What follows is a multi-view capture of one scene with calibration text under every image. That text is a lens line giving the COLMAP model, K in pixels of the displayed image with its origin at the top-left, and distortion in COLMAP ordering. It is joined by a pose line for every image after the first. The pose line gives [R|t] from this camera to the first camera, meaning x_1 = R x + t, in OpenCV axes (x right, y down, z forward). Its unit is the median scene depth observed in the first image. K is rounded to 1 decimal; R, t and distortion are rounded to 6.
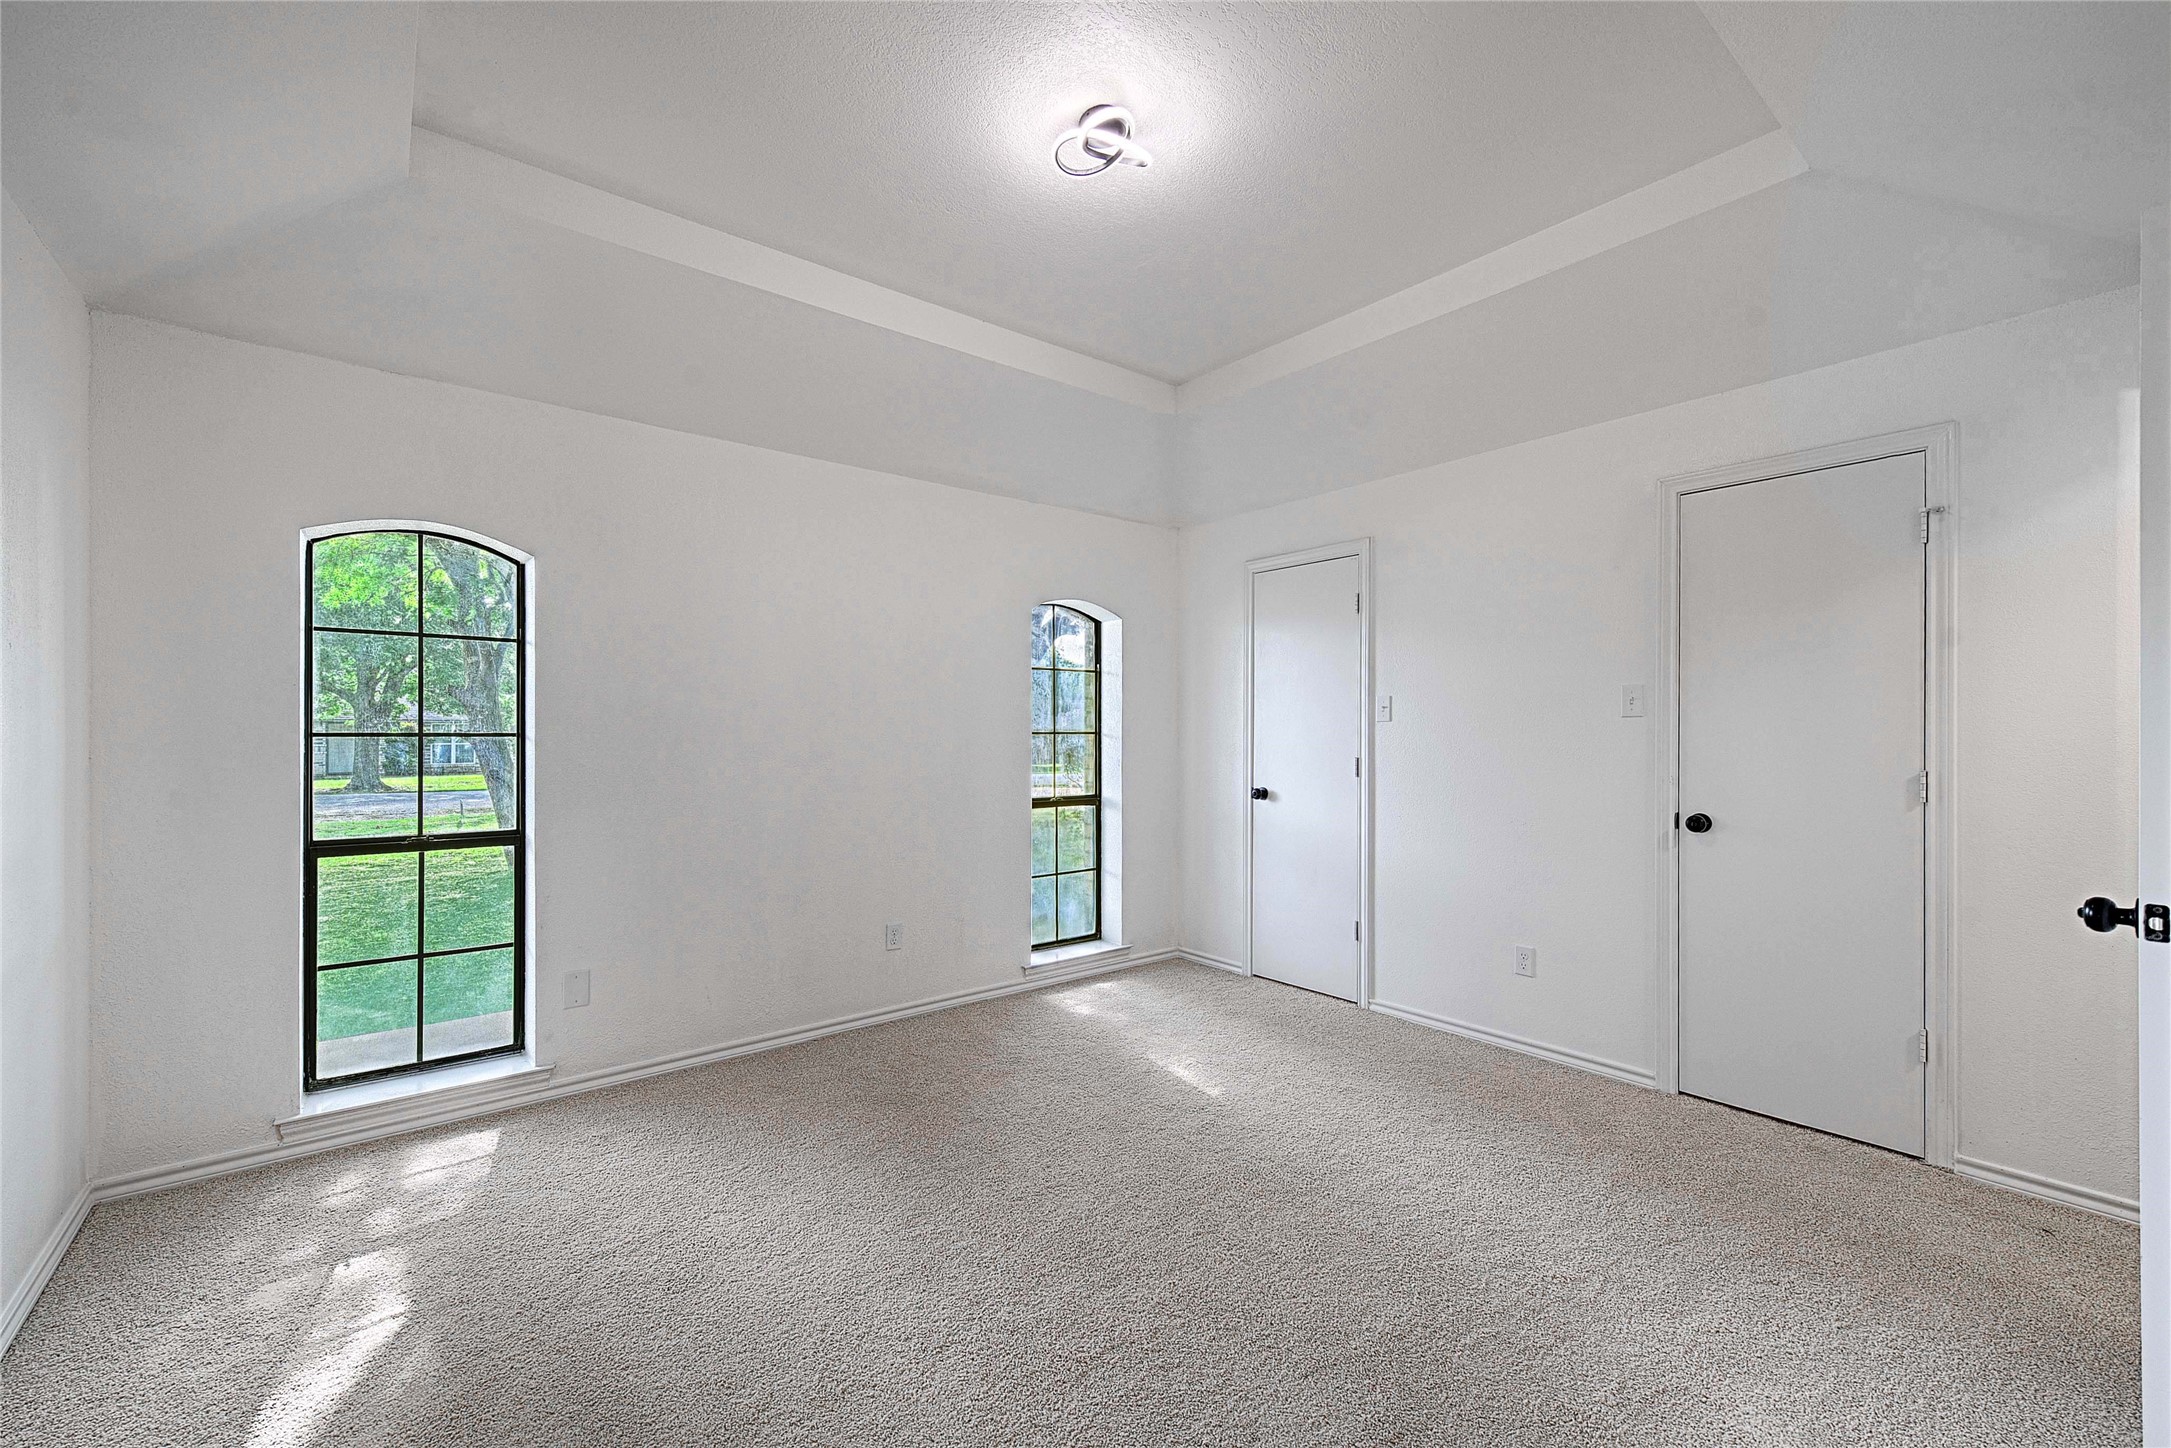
lens RADIAL K [[893.7, 0, 1047.3], [0, 893.7, 745.7], [0, 0, 1]] dist [0.001426, 0.000190]
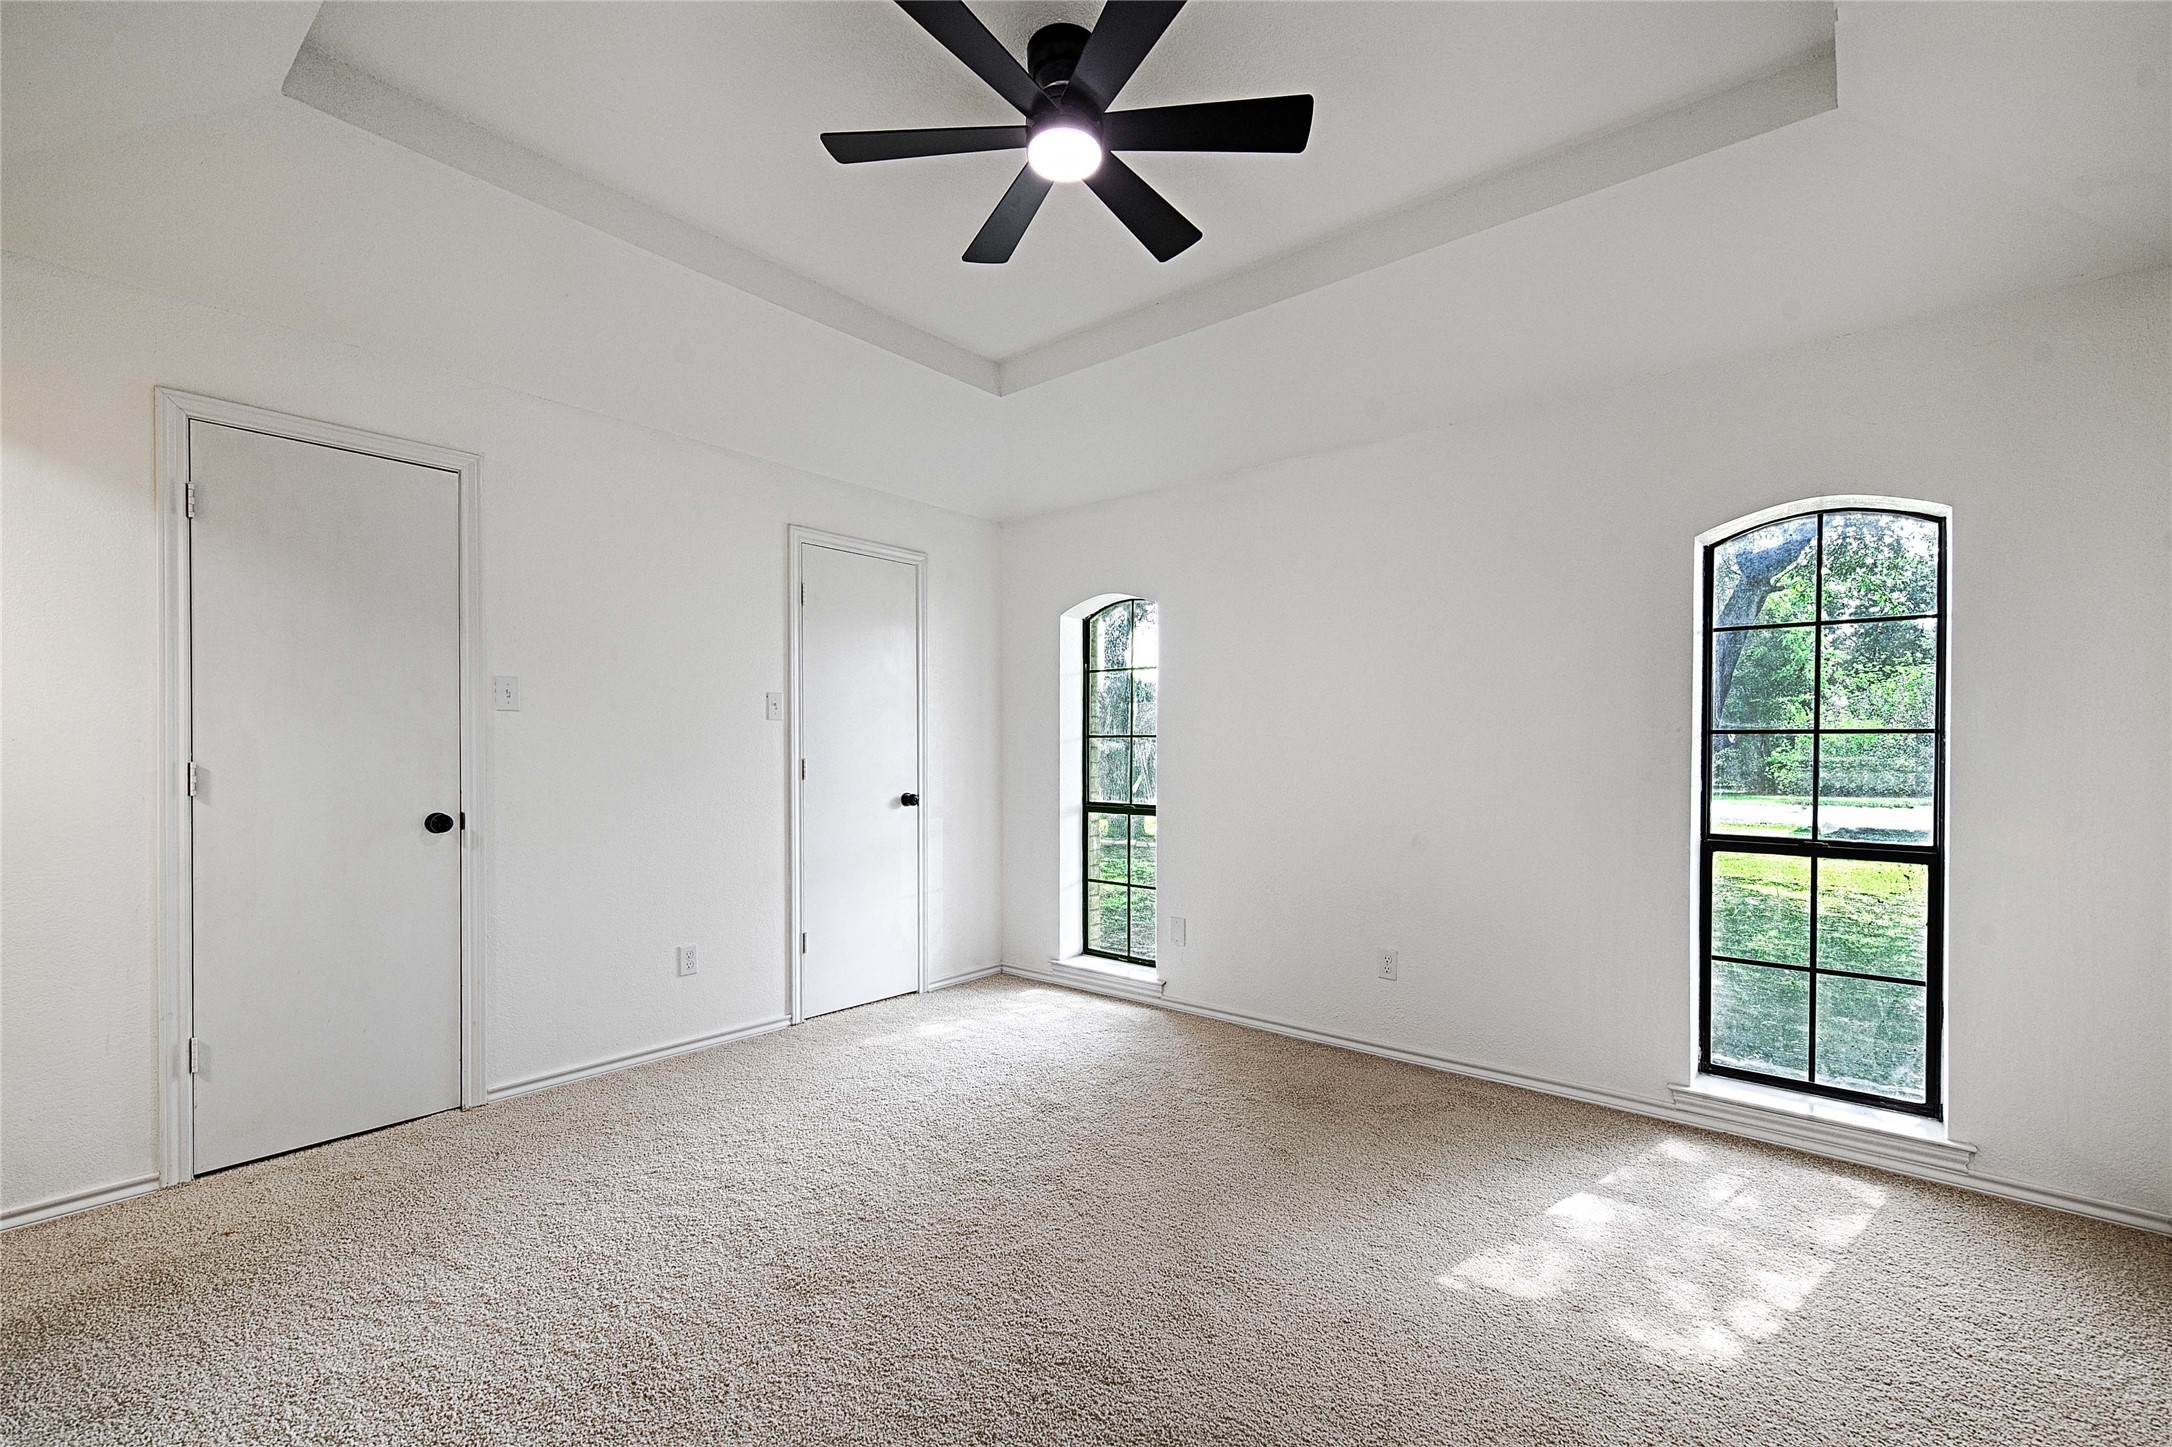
lens RADIAL K [[923.8, 0, 1080.4], [0, 923.8, 767.0], [0, 0, 1]] dist [0.000963, 0.000242]
pose [[0.191118, 0.032860, -0.981017, 0.092238], [-0.006864, 0.999460, 0.032141, -0.001626], [0.981543, 0.000591, 0.191241, 0.071855]]
